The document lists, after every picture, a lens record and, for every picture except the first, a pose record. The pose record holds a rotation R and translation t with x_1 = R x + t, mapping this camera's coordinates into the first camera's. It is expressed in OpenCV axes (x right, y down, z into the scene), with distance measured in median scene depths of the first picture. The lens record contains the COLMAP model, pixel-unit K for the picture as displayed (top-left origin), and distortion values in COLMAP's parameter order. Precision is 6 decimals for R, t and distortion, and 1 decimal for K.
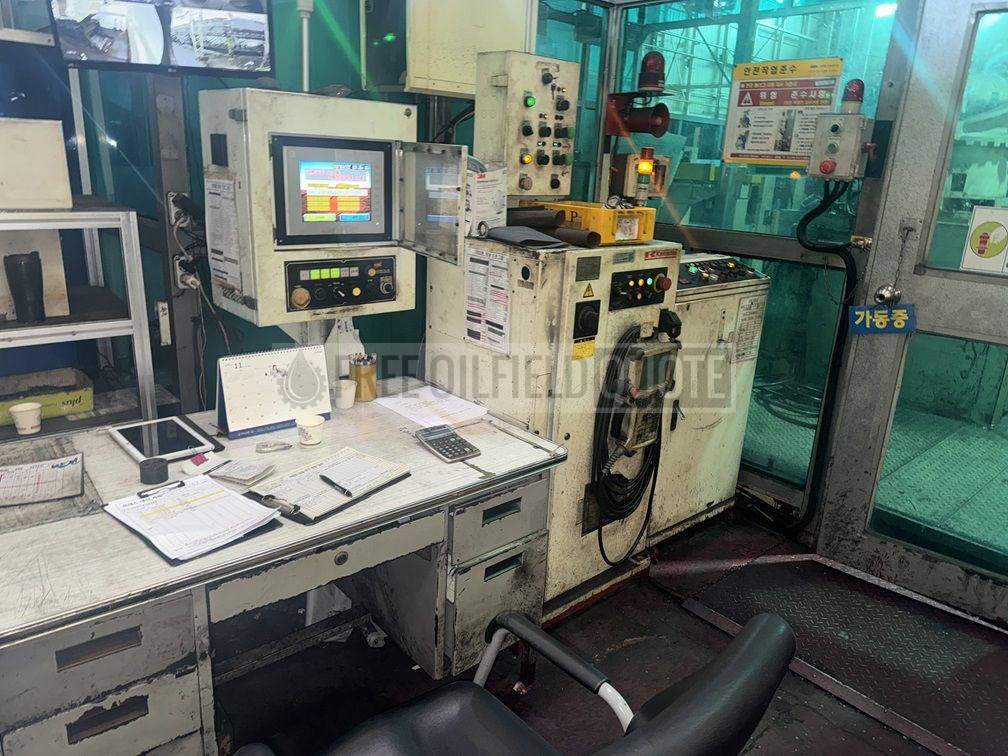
lens RADIAL K [[713.7, 0, 504.0], [0, 713.7, 378.0], [0, 0, 1]] dist [0.063574, -0.067023]
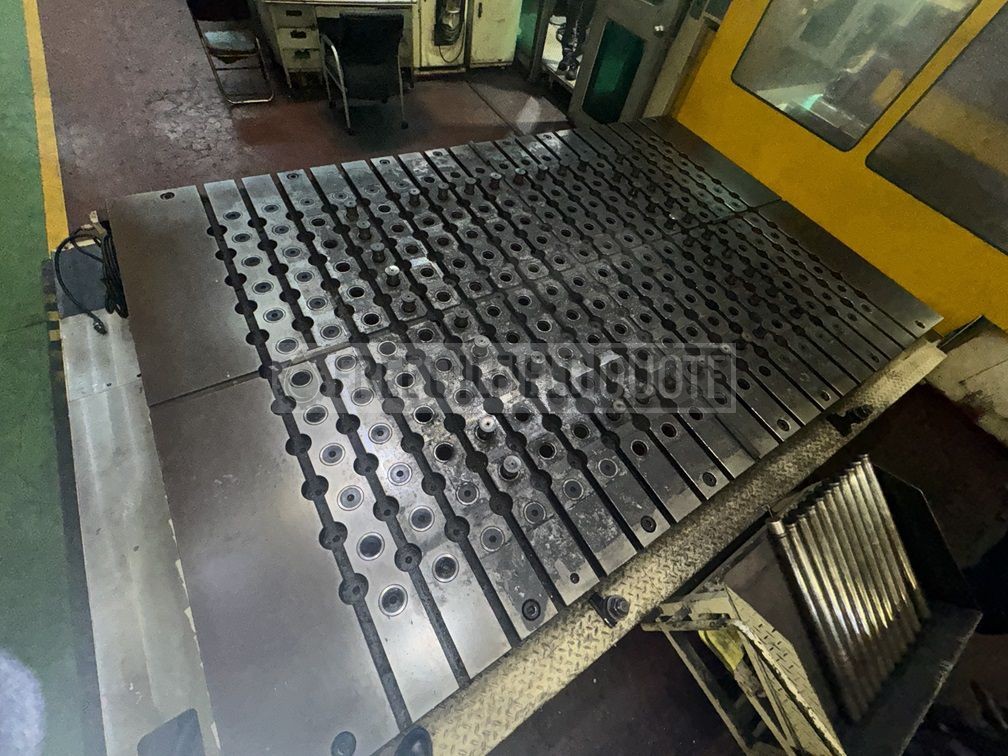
lens RADIAL K [[400.7, 0, 504.0], [0, 400.7, 378.0], [0, 0, 1]] dist [-0.002897, 0.000579]
pose [[0.978658, 0.205455, -0.004027, 0.811112], [-0.156632, 0.758494, 0.632576, 0.182672], [0.133020, -0.618446, 0.774487, -1.458635]]
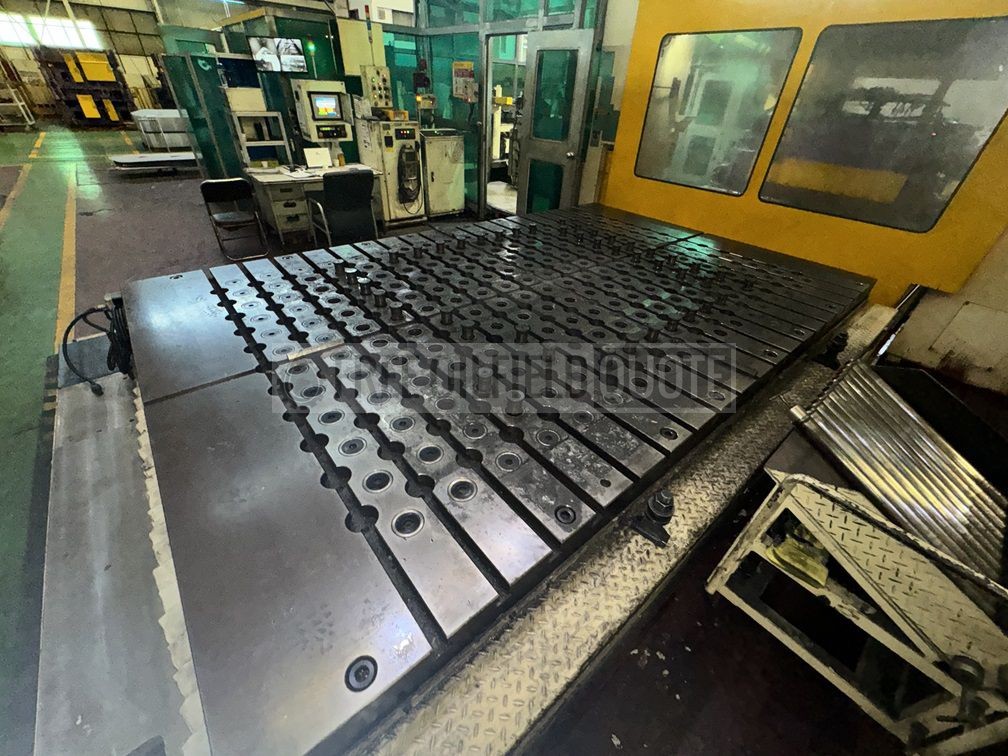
lens RADIAL K [[400.7, 0, 504.0], [0, 400.7, 378.0], [0, 0, 1]] dist [-0.002897, 0.000579]
pose [[0.999624, 0.014877, -0.023031, 0.844759], [-0.006495, 0.944565, 0.328260, 0.445690], [0.026638, -0.327987, 0.944307, -1.626530]]
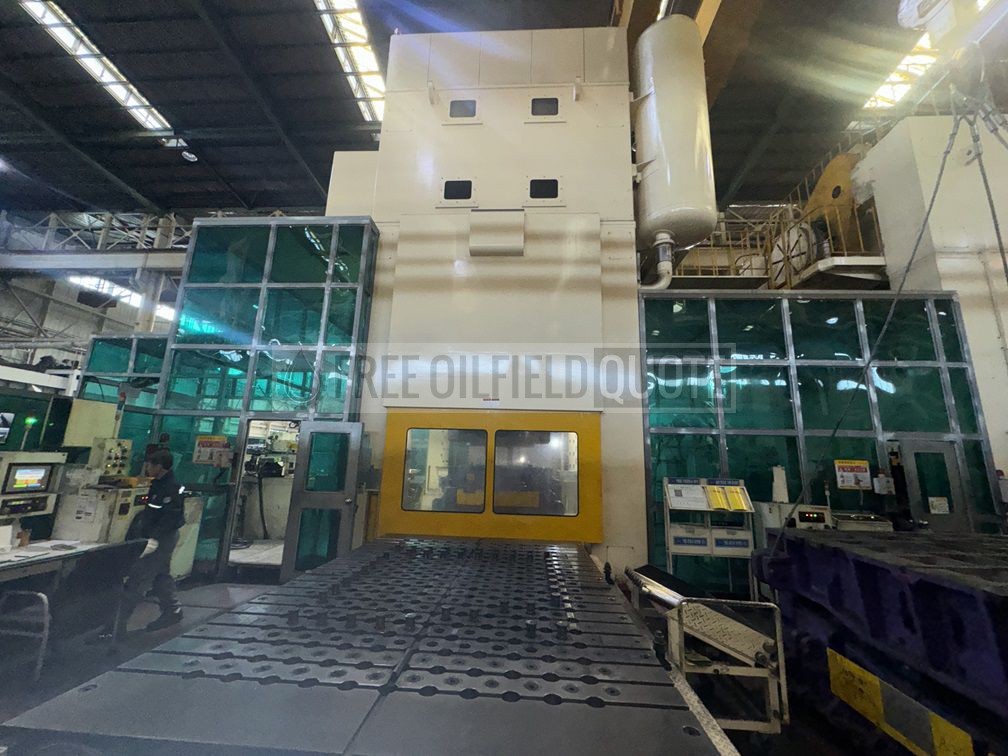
lens RADIAL K [[400.7, 0, 504.0], [0, 400.7, 378.0], [0, 0, 1]] dist [-0.002897, 0.000579]
pose [[0.710278, 0.116915, 0.694144, -0.003005], [0.206374, 0.908193, -0.364138, 0.448842], [-0.672990, 0.401892, 0.620941, -1.817235]]
